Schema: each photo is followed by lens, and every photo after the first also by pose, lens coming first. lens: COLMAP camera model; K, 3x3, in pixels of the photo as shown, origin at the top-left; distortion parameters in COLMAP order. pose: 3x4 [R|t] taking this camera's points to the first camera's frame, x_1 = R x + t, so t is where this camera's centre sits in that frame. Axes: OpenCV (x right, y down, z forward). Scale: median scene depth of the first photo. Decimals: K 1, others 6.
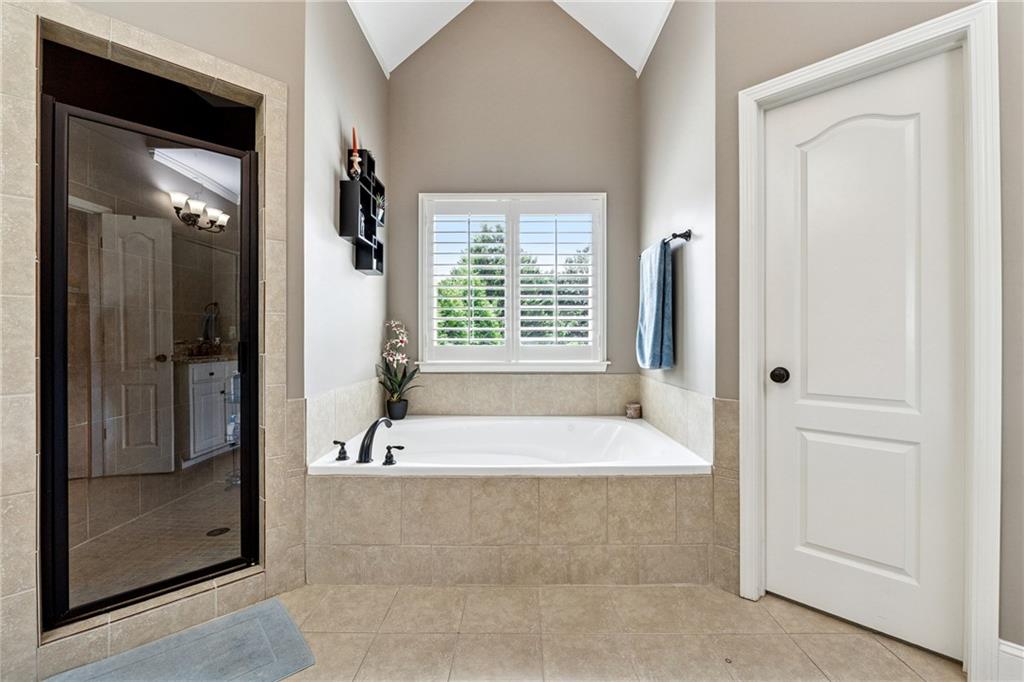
lens RADIAL K [[434.2, 0, 517.7], [0, 434.2, 337.8], [0, 0, 1]] dist [-0.001609, -0.000438]
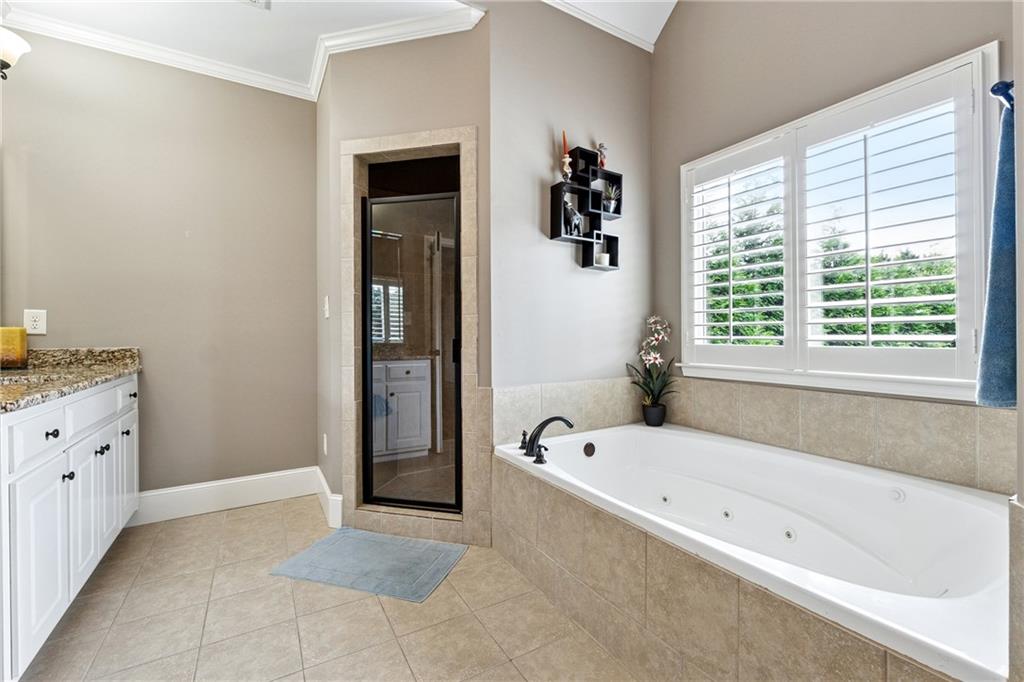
lens RADIAL K [[434.2, 0, 517.7], [0, 434.2, 337.8], [0, 0, 1]] dist [-0.001609, -0.000438]
pose [[0.524148, 0.003793, -0.851619, 0.539758], [0.001956, 0.999982, 0.005658, -0.001183], [0.851625, -0.004631, 0.524132, 0.451560]]
